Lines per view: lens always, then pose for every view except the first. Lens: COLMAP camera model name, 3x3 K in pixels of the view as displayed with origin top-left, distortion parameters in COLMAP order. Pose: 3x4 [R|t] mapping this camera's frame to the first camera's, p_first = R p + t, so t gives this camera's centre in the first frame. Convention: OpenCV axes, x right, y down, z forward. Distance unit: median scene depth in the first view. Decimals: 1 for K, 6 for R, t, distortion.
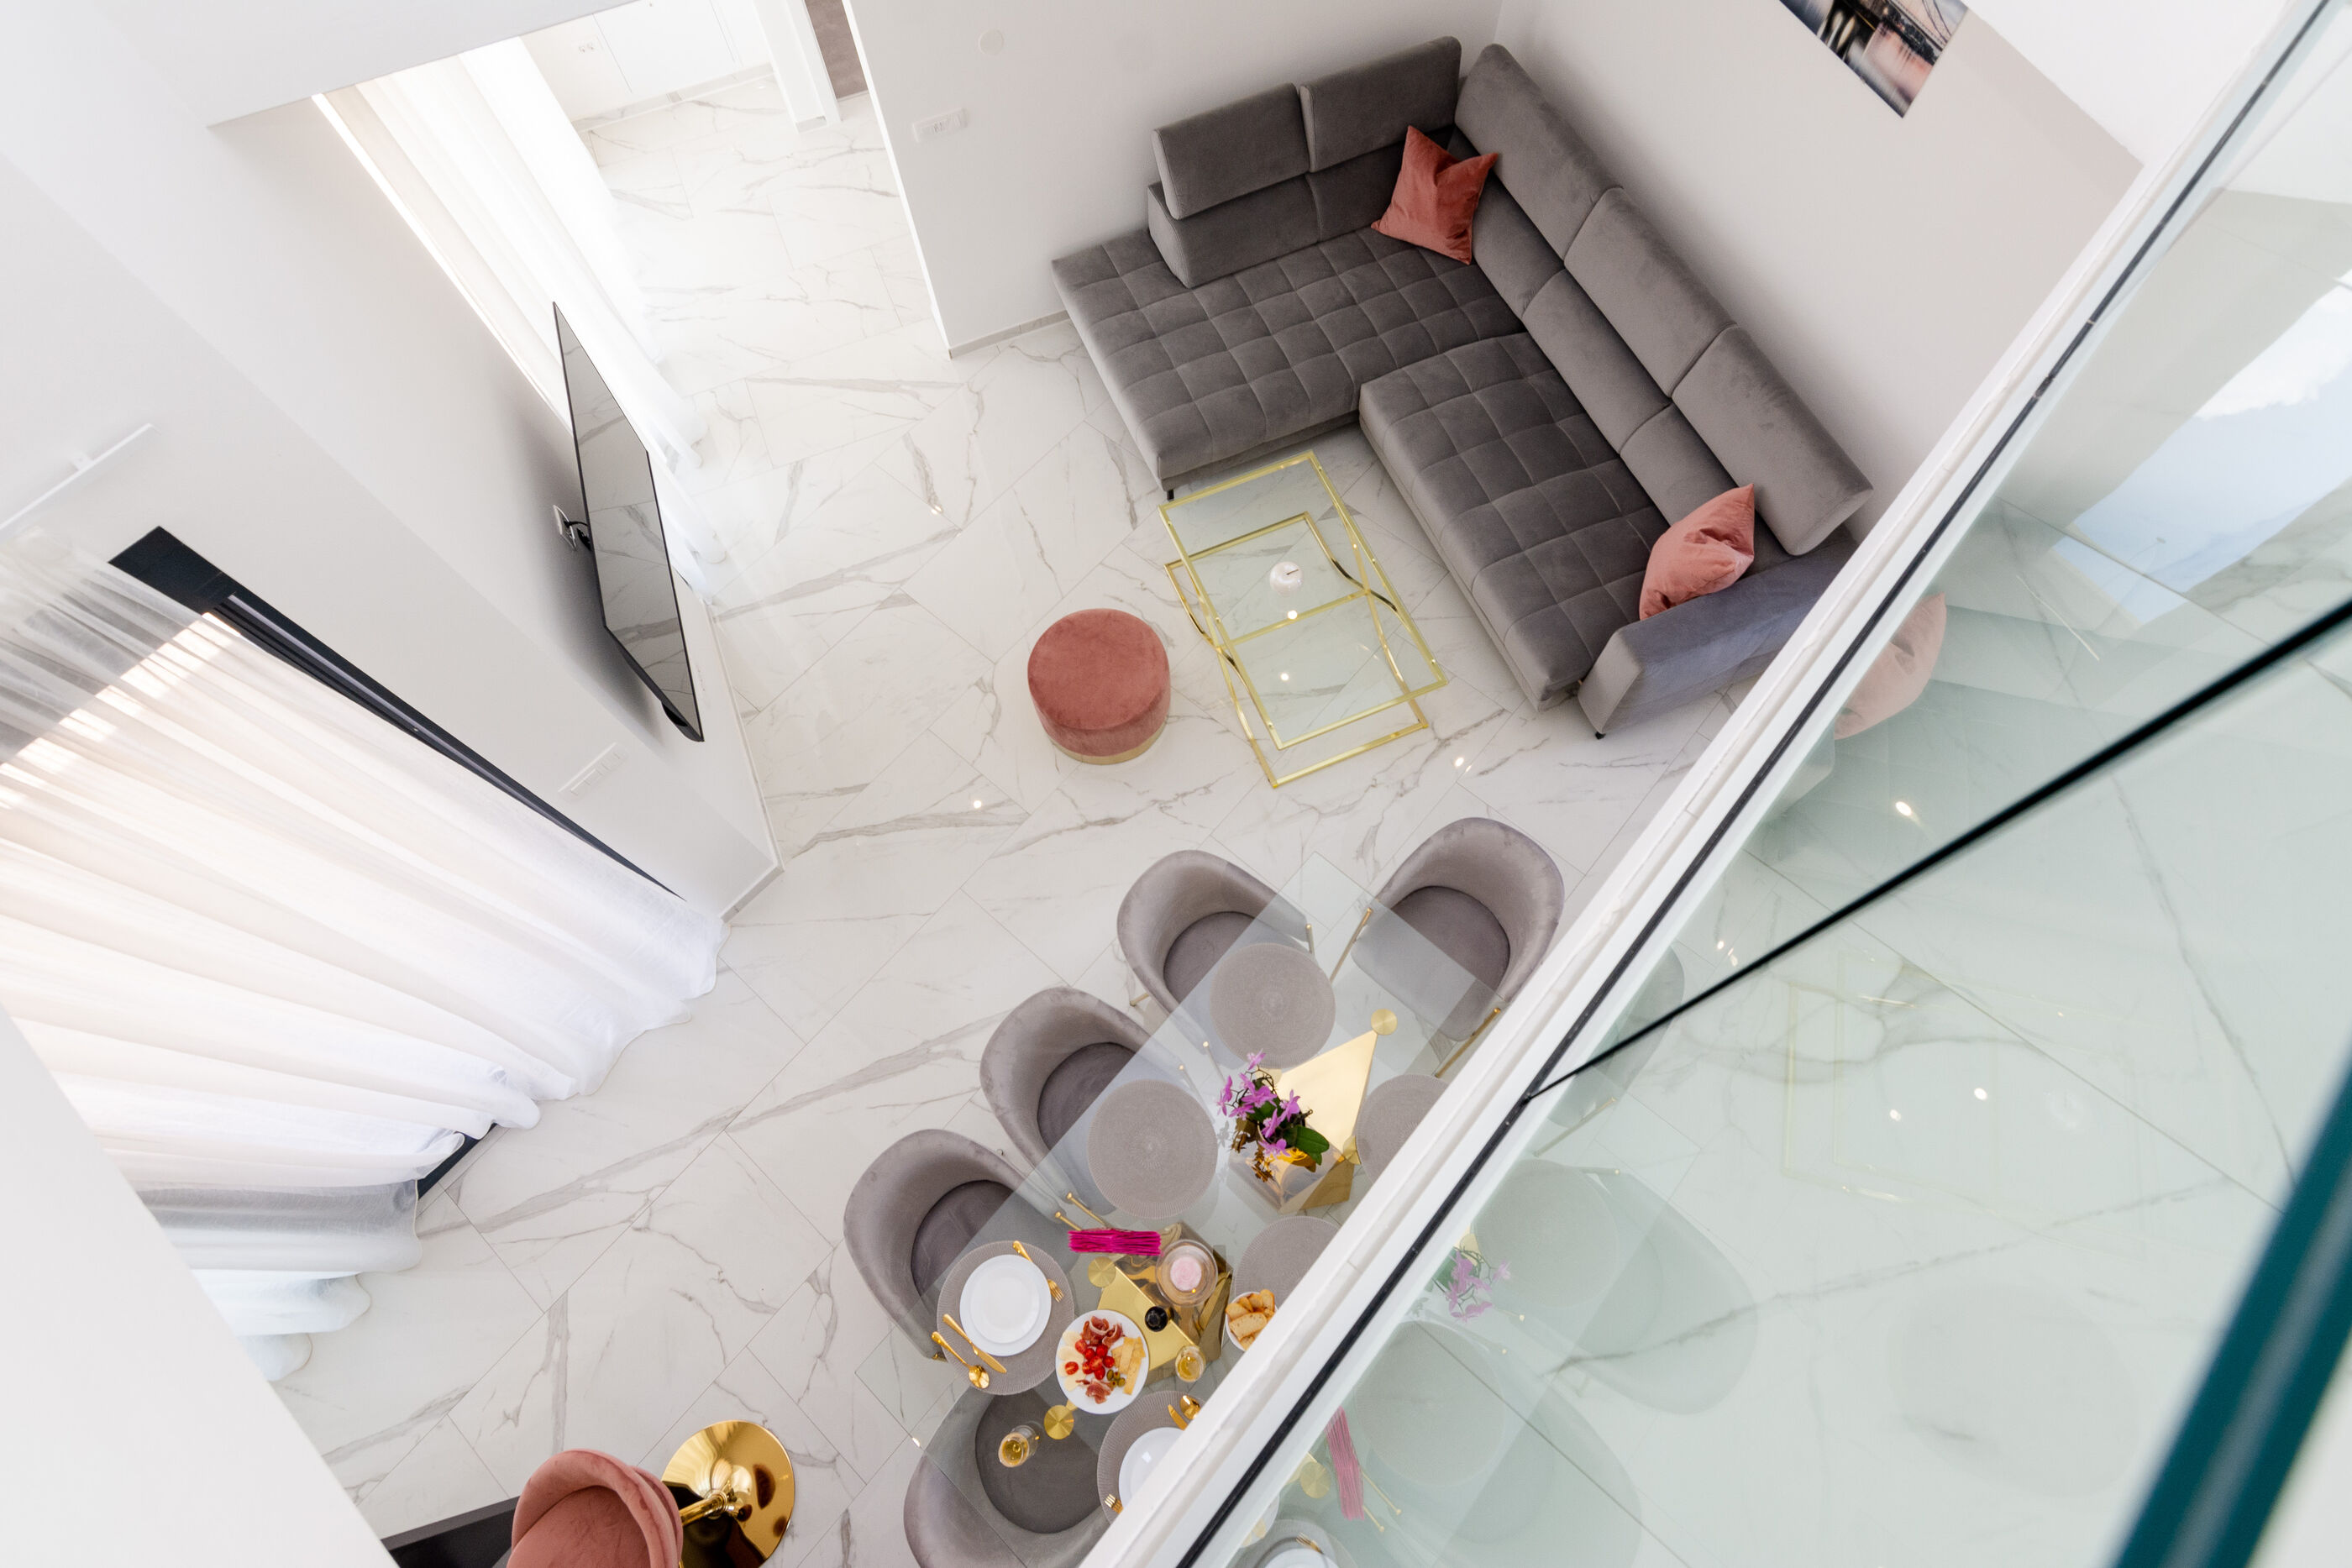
lens RADIAL K [[1149.6, 0, 1169.3], [0, 1149.6, 777.0], [0, 0, 1]] dist [-0.008122, 0.002398]
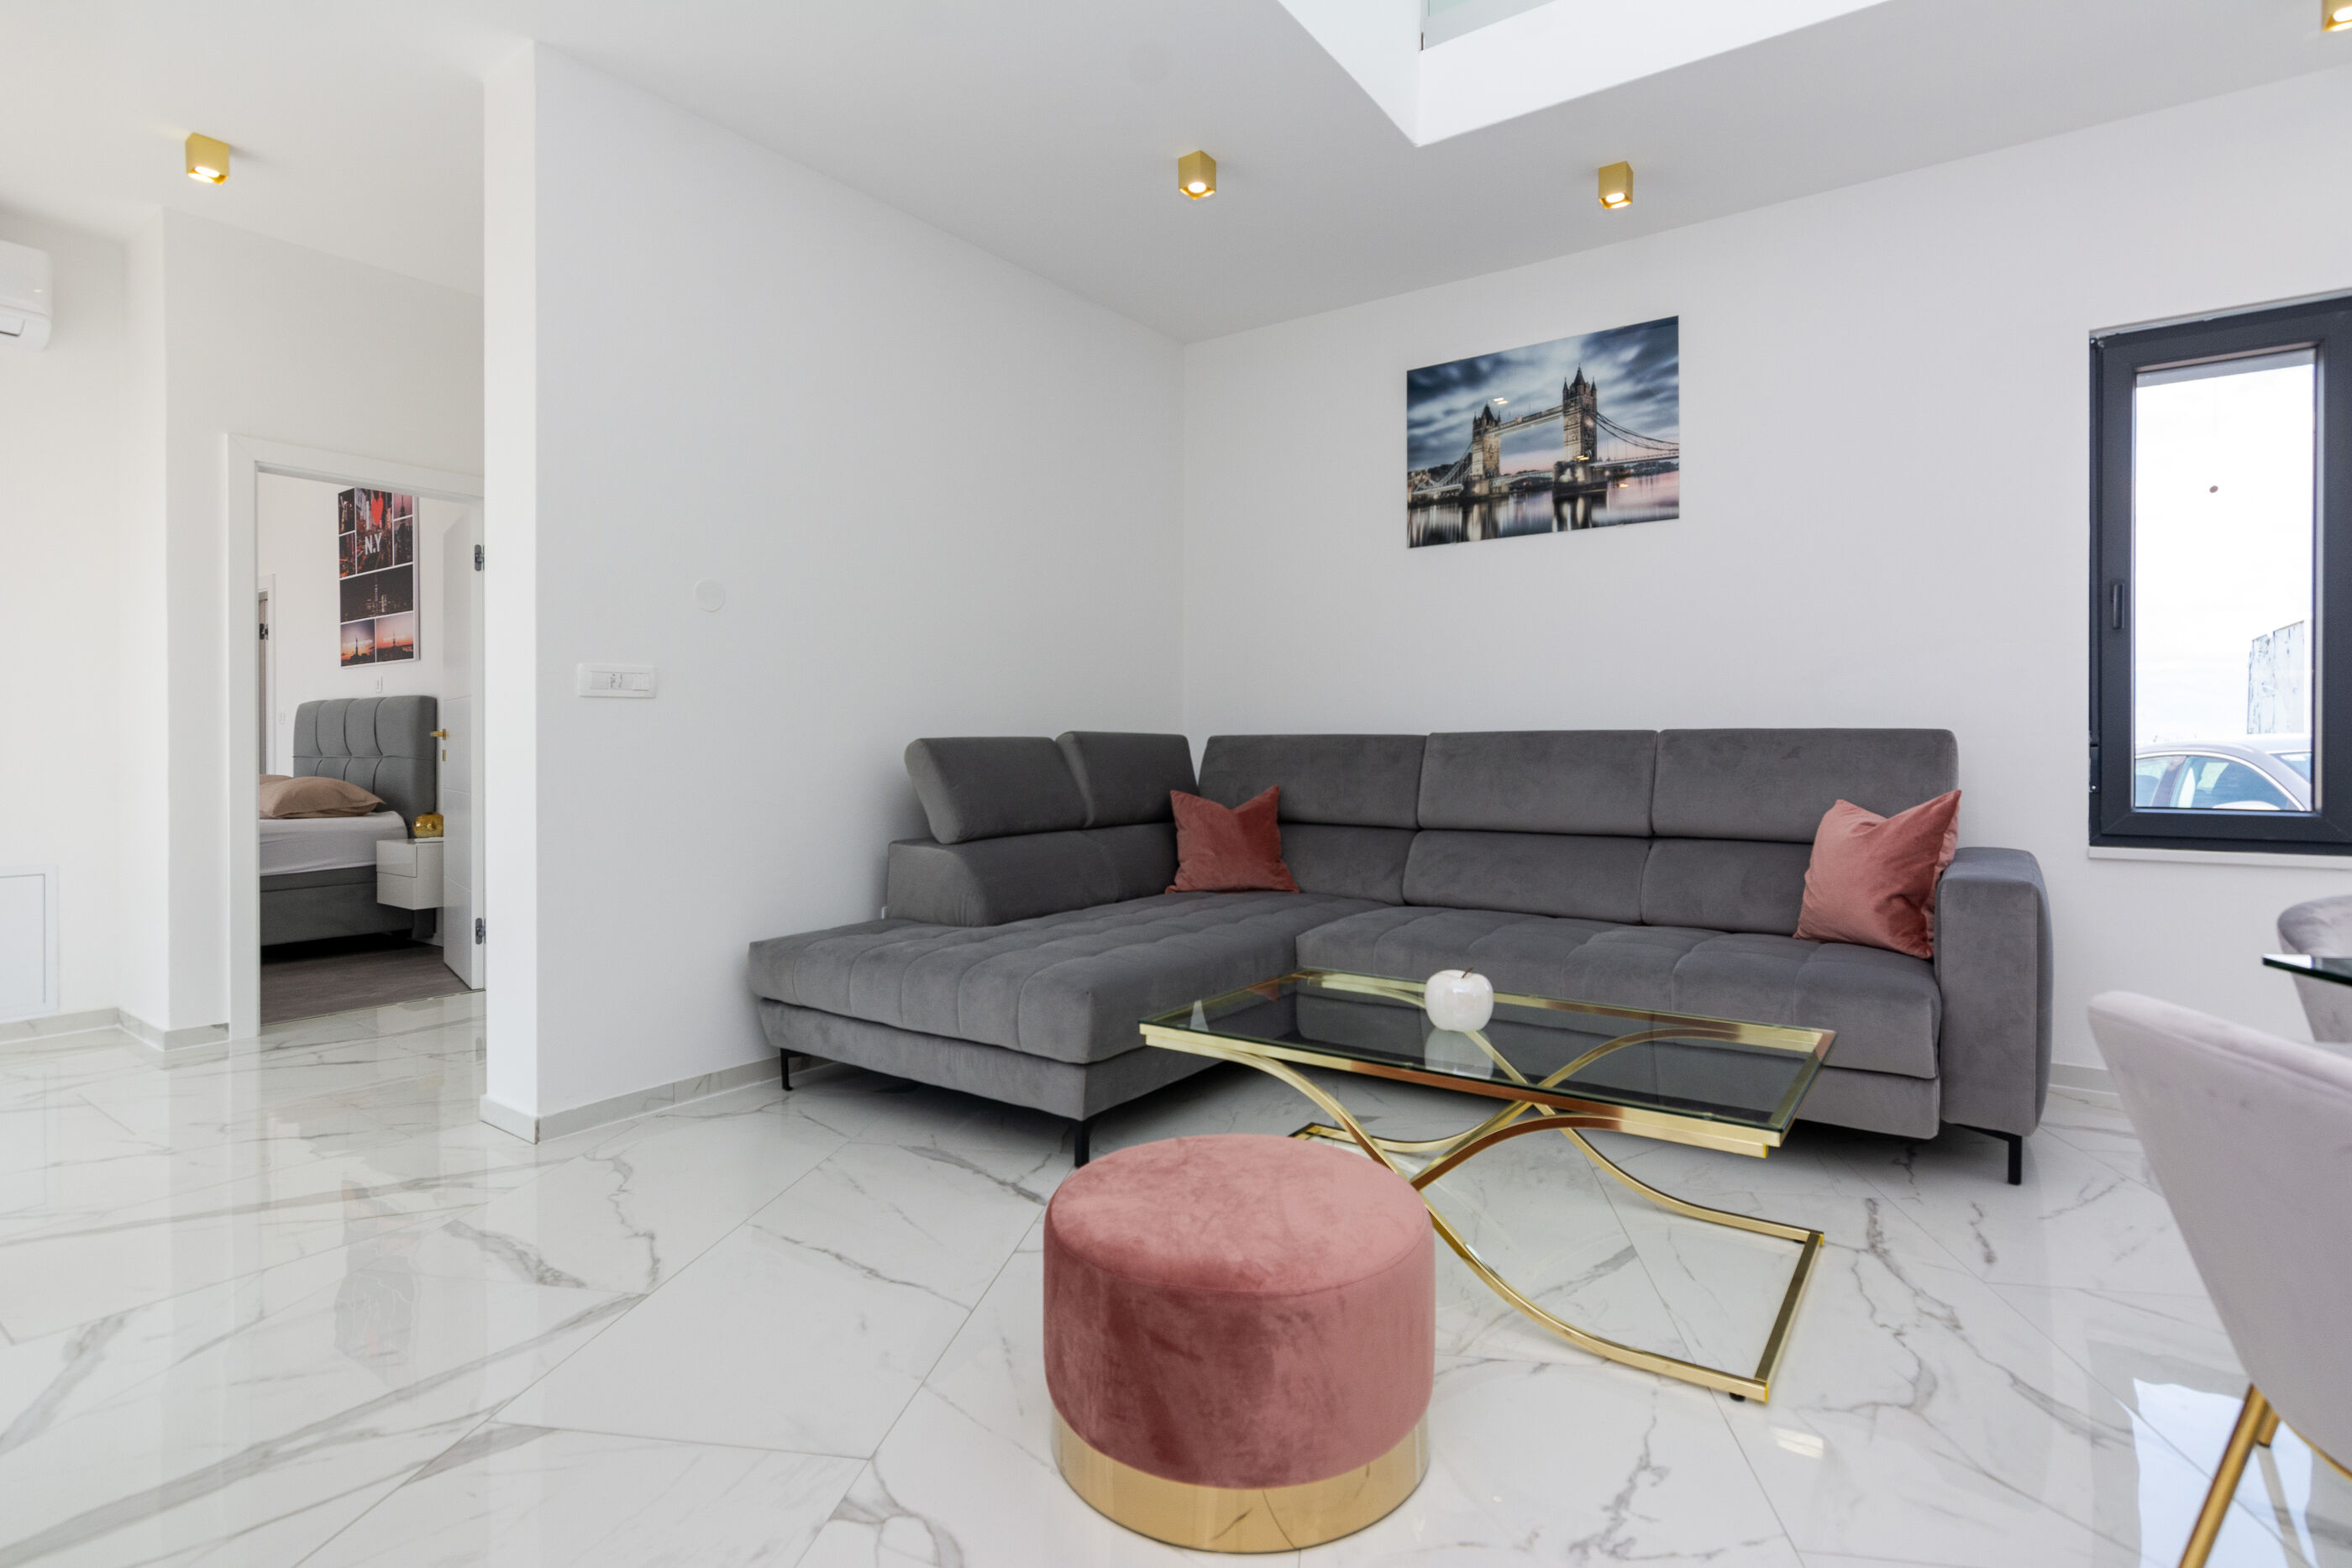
lens RADIAL K [[1149.6, 0, 1184.9], [0, 1149.6, 755.3], [0, 0, 1]] dist [-0.008122, 0.002398]
pose [[0.842507, 0.041068, 0.537117, -0.304200], [0.479395, 0.397598, -0.782366, 0.138994], [-0.245687, 0.916640, 0.315291, 0.815554]]
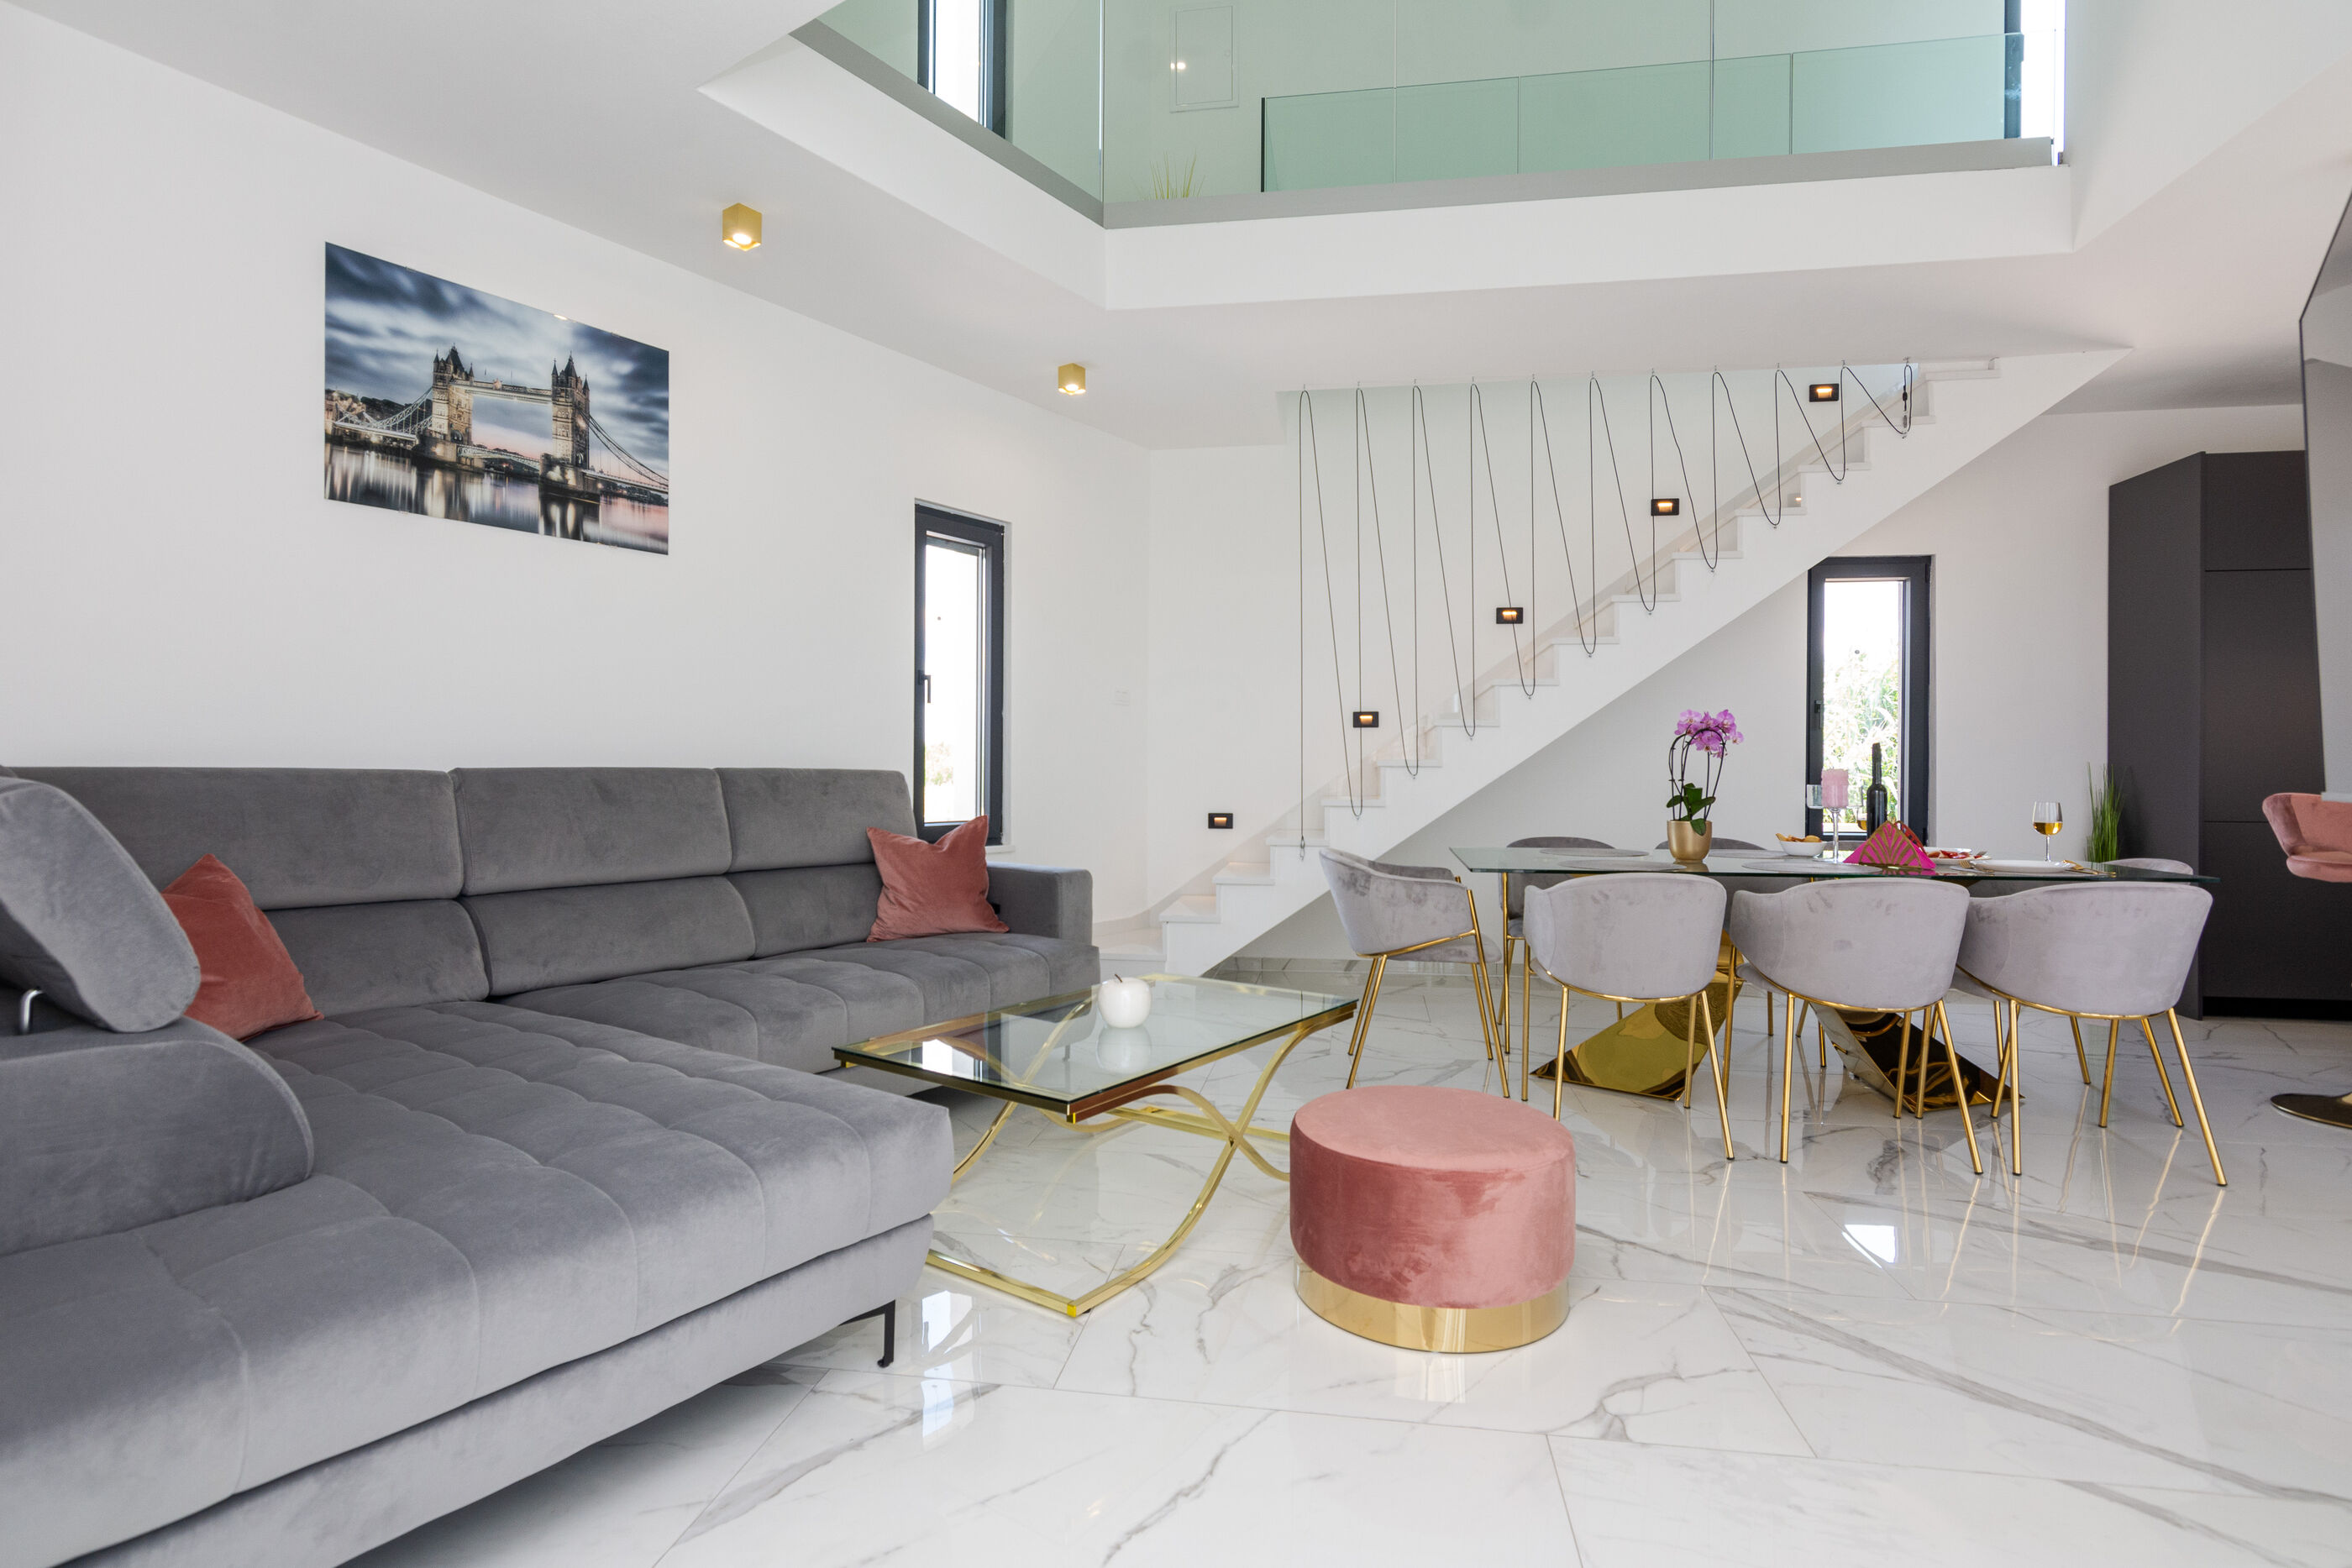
lens RADIAL K [[1149.6, 0, 1186.3], [0, 1149.6, 783.6], [0, 0, 1]] dist [-0.008122, 0.002398]
pose [[-0.536117, 0.031103, 0.843570, -0.479477], [0.782492, 0.393203, 0.482802, -0.528710], [-0.316678, 0.918925, -0.235141, 1.093490]]
